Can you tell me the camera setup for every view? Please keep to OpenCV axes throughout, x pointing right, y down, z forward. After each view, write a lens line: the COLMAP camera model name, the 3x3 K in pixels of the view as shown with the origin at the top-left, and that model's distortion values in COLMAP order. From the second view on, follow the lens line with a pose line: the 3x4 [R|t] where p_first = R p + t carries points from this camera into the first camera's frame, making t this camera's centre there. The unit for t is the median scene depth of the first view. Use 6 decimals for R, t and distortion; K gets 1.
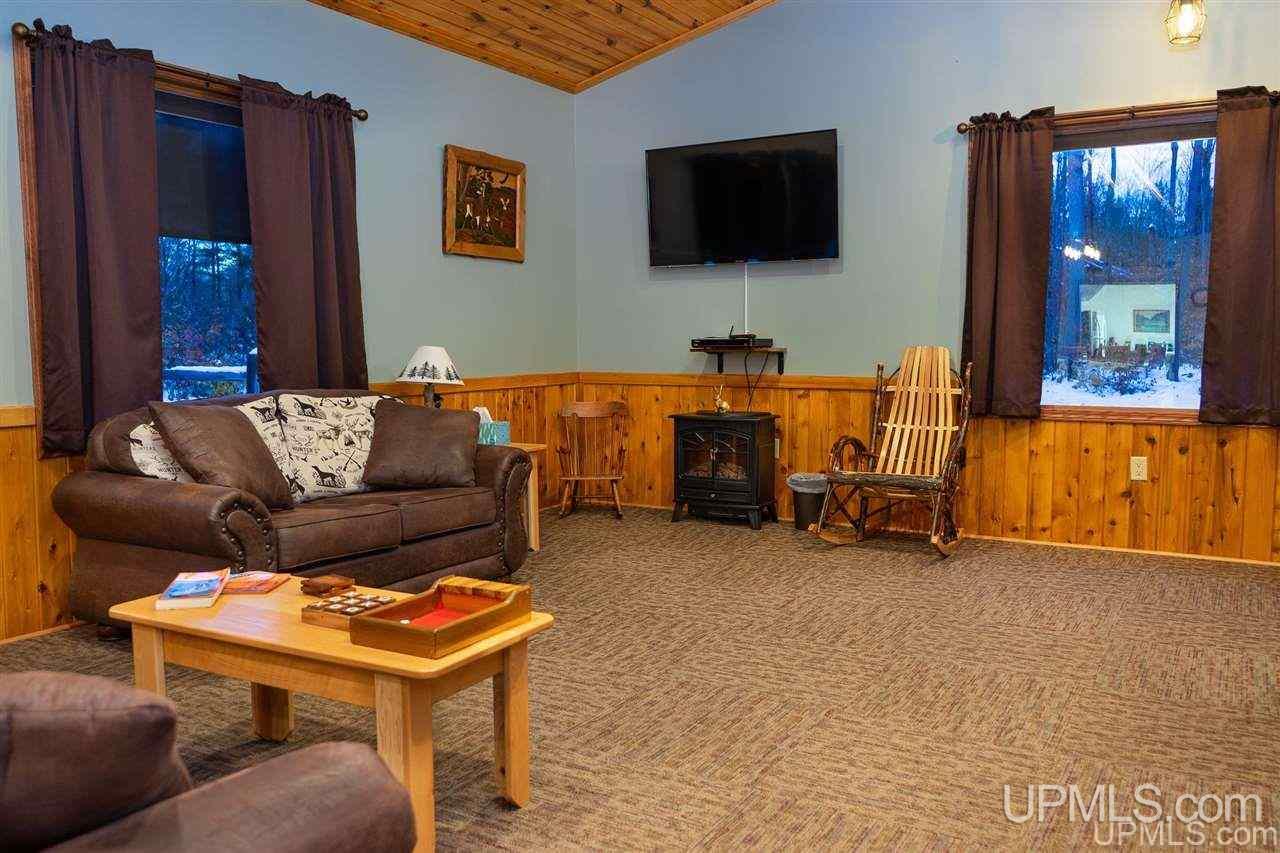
lens RADIAL K [[1027.2, 0, 633.7], [0, 1027.2, 427.7], [0, 0, 1]] dist [-0.008644, 0.002123]
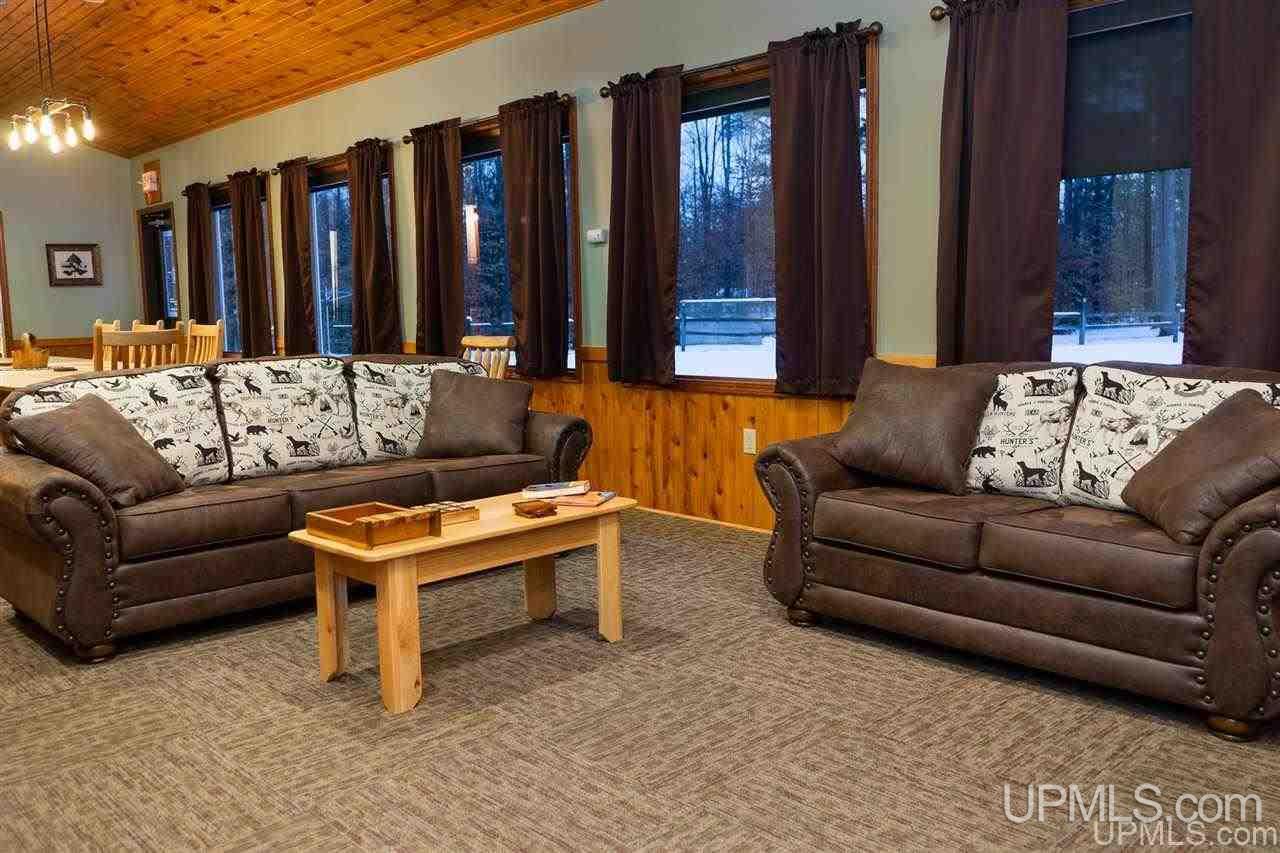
lens RADIAL K [[1027.2, 0, 631.4], [0, 1027.2, 427.5], [0, 0, 1]] dist [-0.008644, 0.002123]
pose [[-0.266011, 0.122618, -0.956140, 0.724286], [-0.060930, 0.987755, 0.143624, -0.110222], [0.962043, 0.096463, -0.255282, 1.232180]]
